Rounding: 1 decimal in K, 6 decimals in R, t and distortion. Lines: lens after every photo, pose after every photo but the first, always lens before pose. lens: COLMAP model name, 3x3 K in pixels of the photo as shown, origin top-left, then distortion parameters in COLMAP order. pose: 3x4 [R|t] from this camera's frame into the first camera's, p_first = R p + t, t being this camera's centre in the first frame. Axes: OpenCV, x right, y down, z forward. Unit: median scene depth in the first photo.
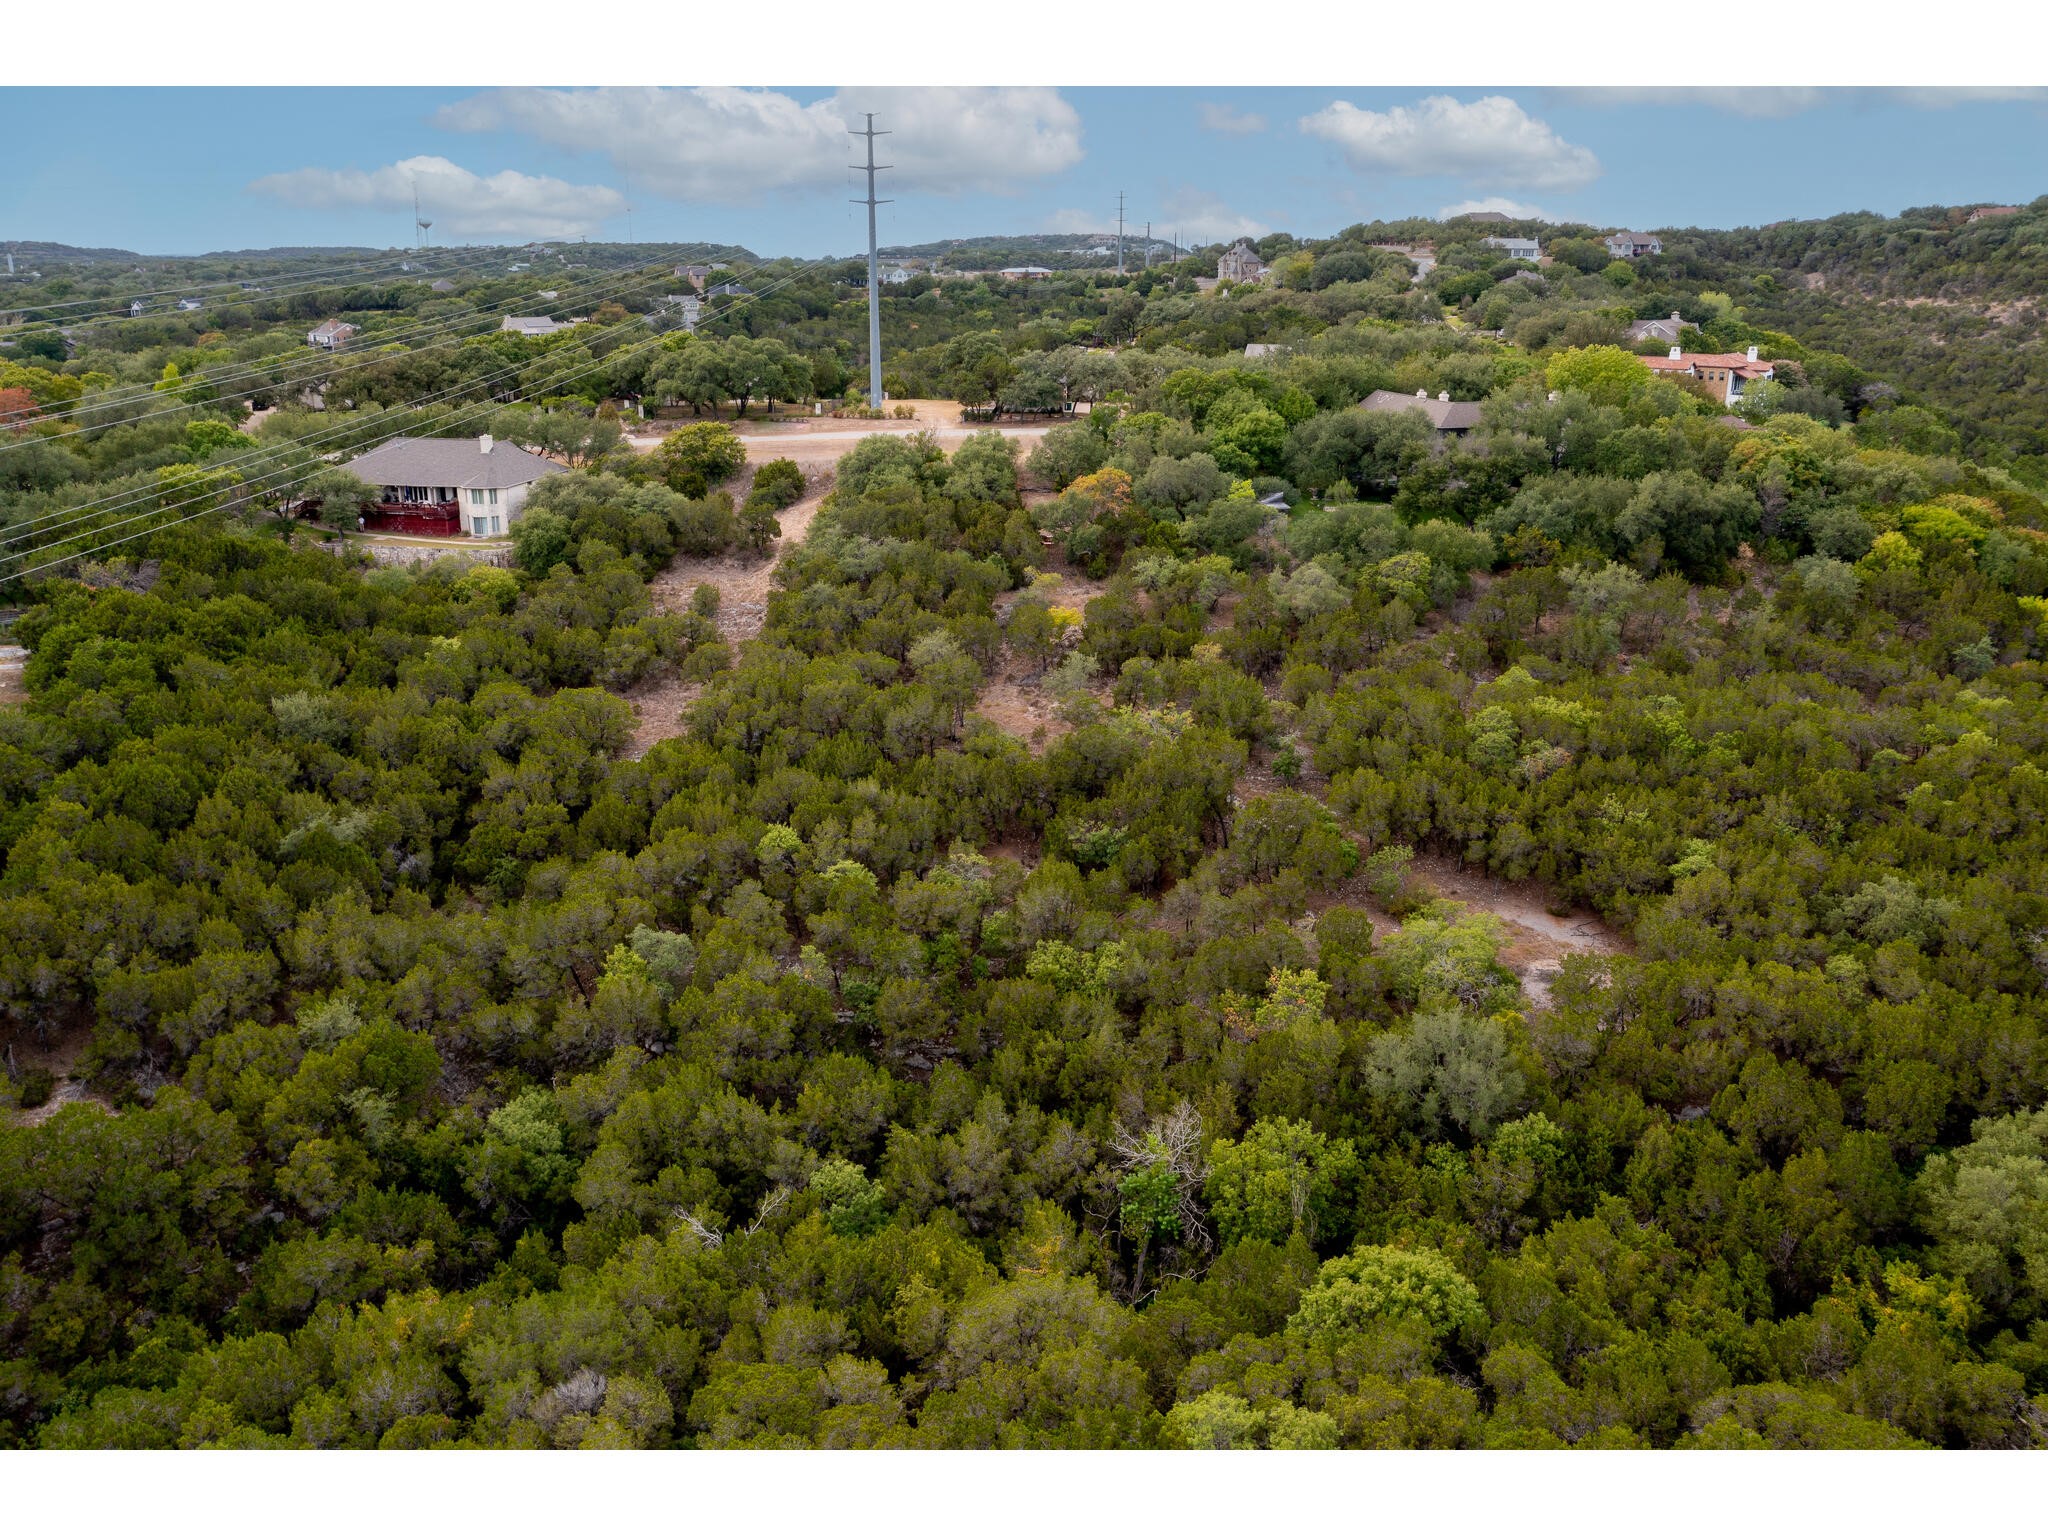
lens RADIAL K [[1645.8, 0, 1034.1], [0, 1645.8, 720.8], [0, 0, 1]] dist [-0.010872, 0.008343]
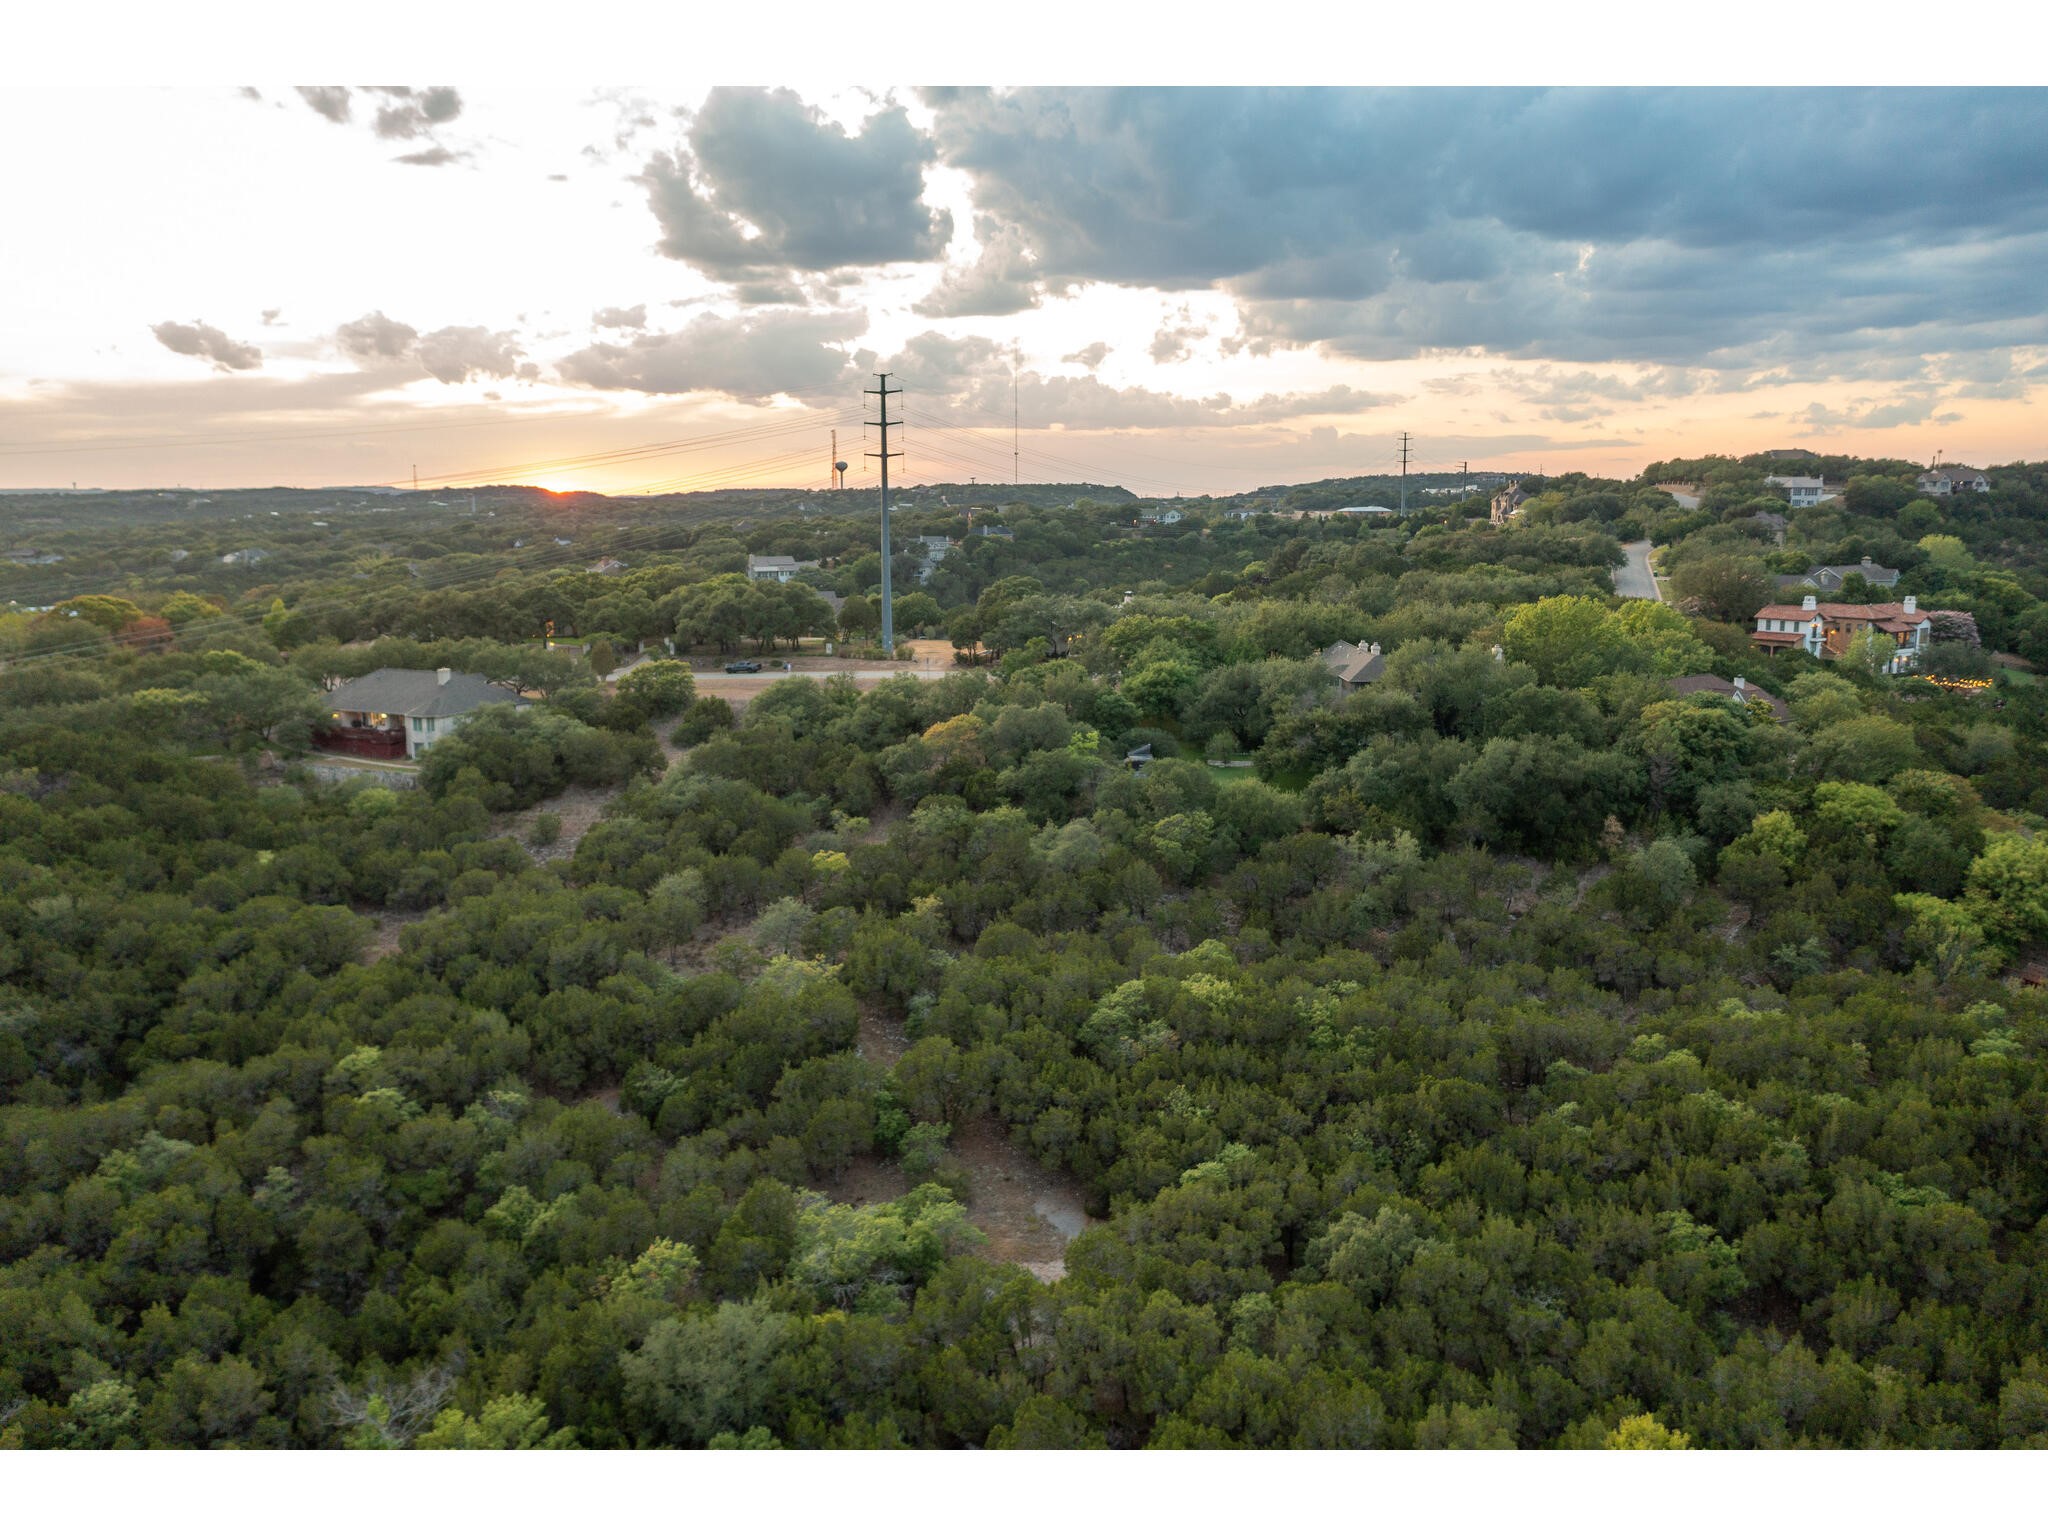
lens RADIAL K [[1645.8, 0, 1016.9], [0, 1645.8, 760.1], [0, 0, 1]] dist [-0.010872, 0.008343]
pose [[0.966977, 0.034425, -0.252528, 0.369180], [-0.063357, 0.992201, -0.107349, -0.023594], [0.246863, 0.119804, 0.961616, 0.058252]]
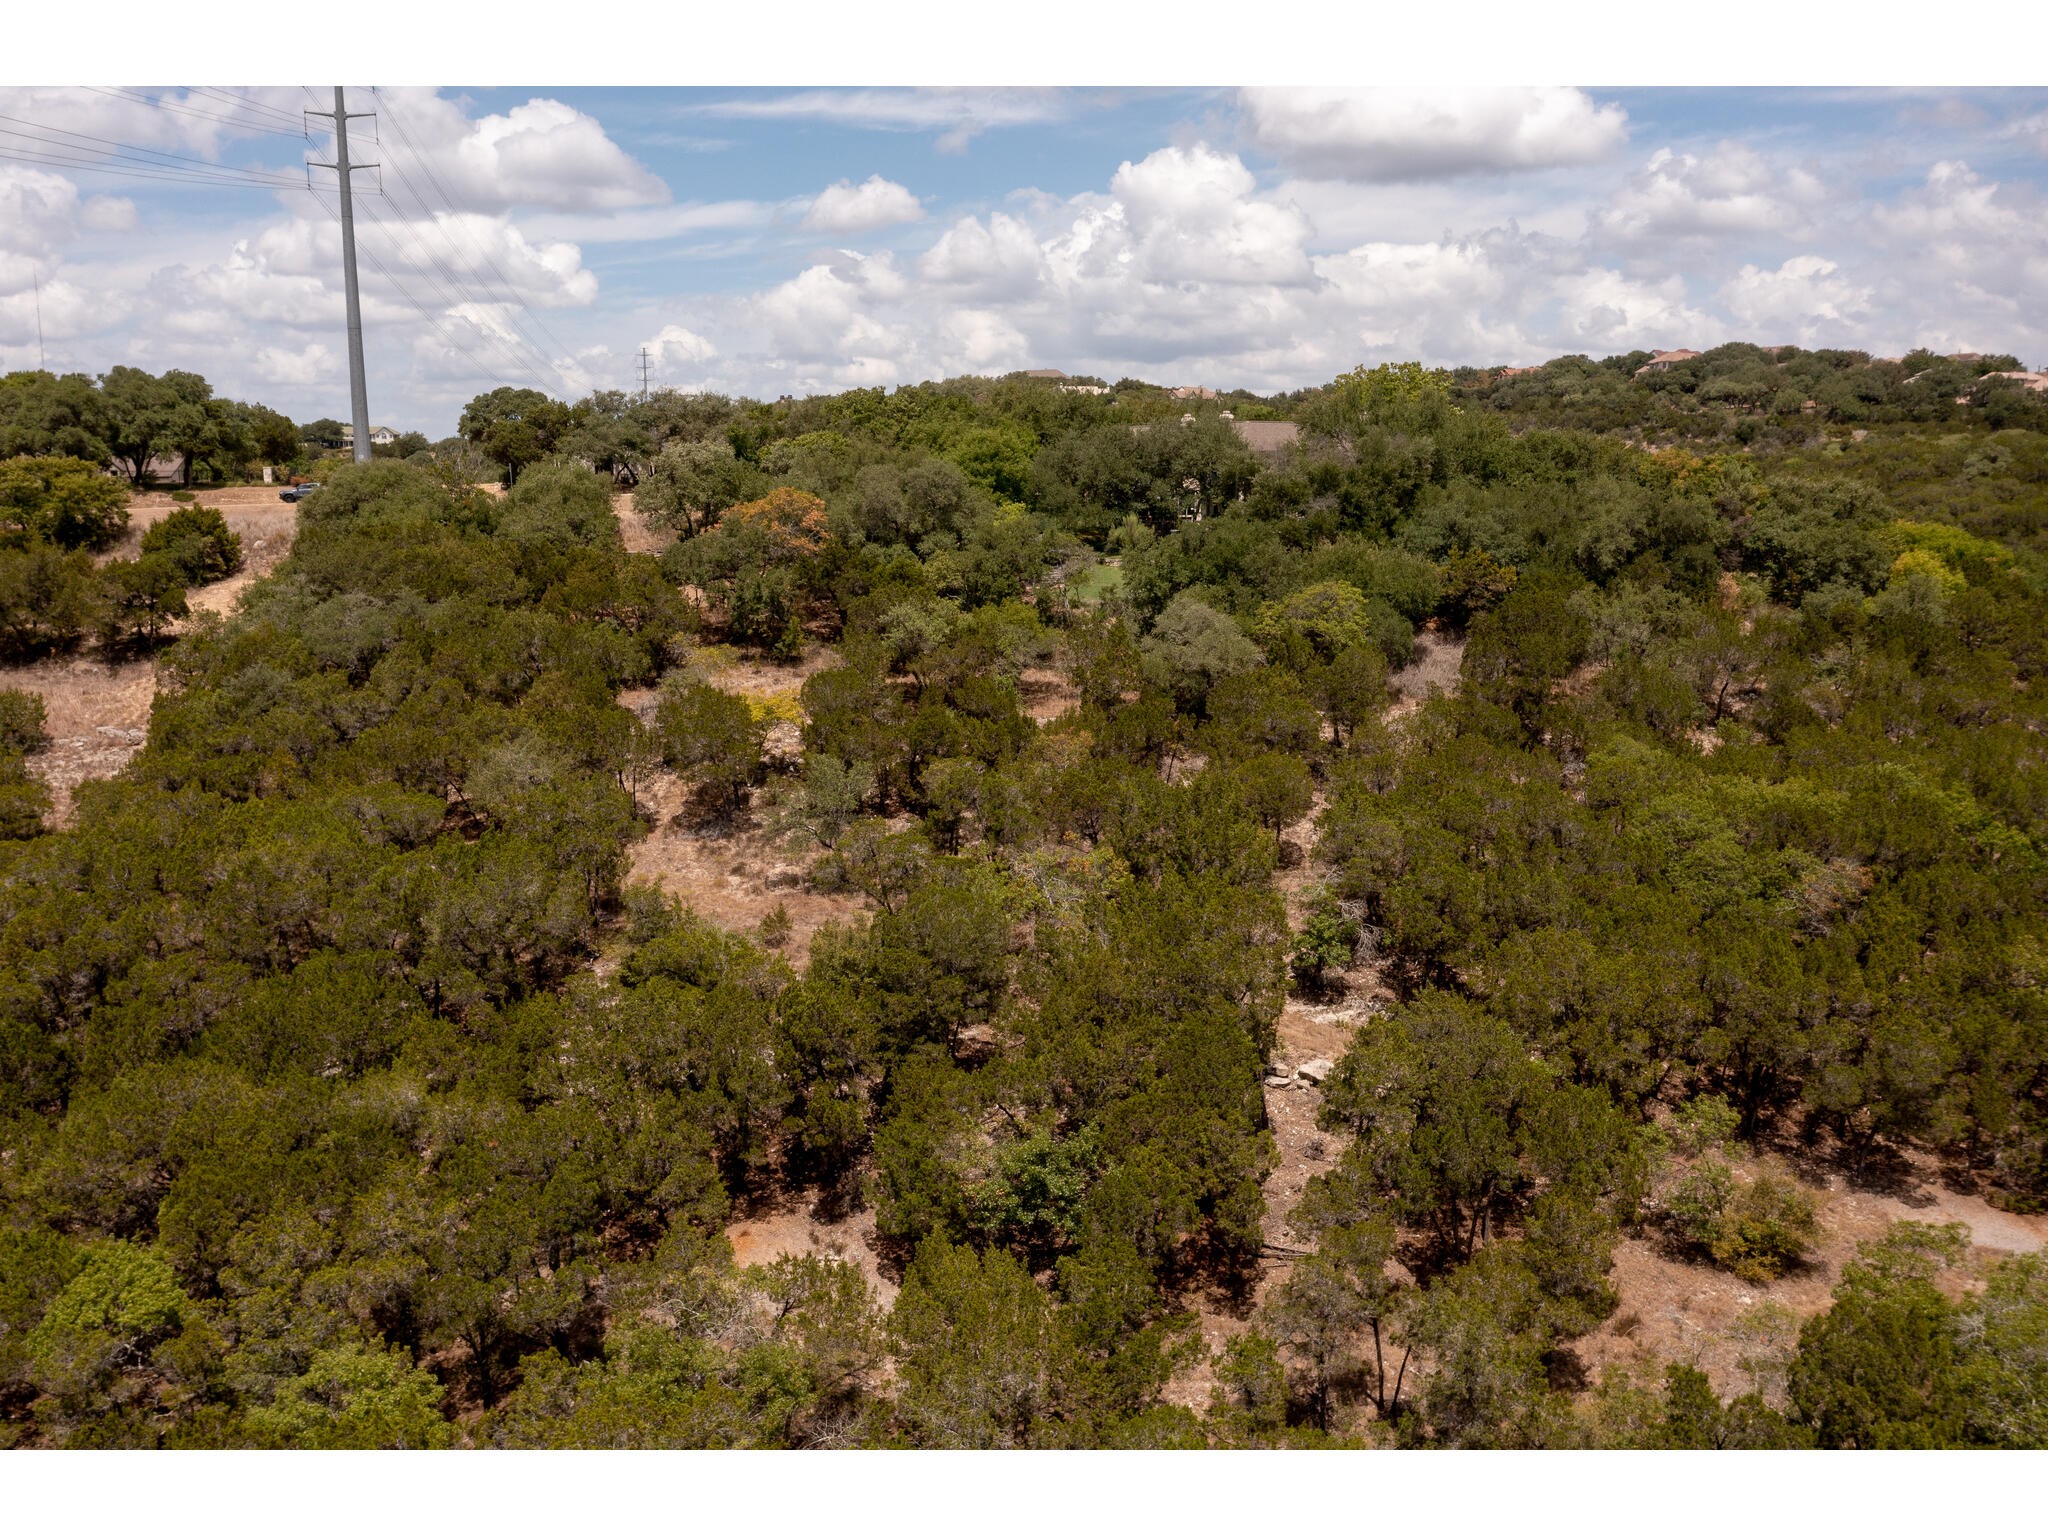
lens RADIAL K [[1645.8, 0, 1035.5], [0, 1645.8, 769.9], [0, 0, 1]] dist [-0.010872, 0.008343]
pose [[0.956537, -0.055327, 0.286314, -0.050288], [0.083511, 0.992686, -0.087175, 0.009702], [-0.279396, 0.107296, 0.954162, 0.463566]]
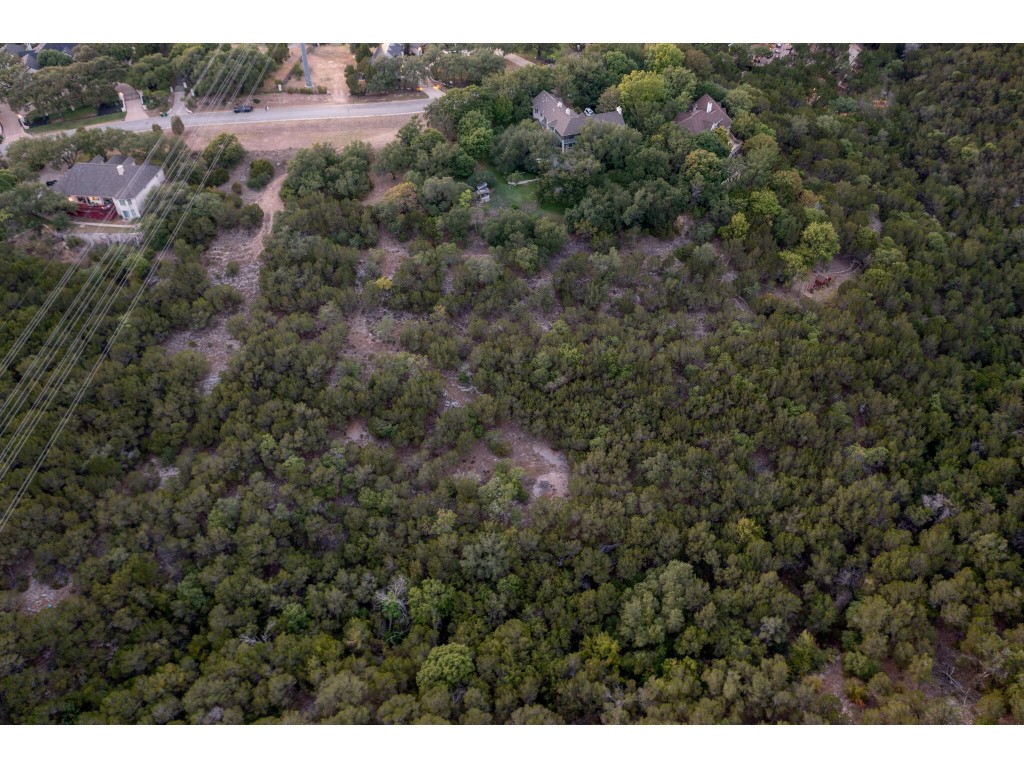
lens RADIAL K [[822.9, 0, 517.6], [0, 822.9, 386.3], [0, 0, 1]] dist [-0.010872, 0.008343]
pose [[0.997631, -0.051500, 0.045608, 0.146461], [0.026530, 0.899731, 0.435638, -0.434970], [-0.063470, -0.433396, 0.898966, -0.151108]]
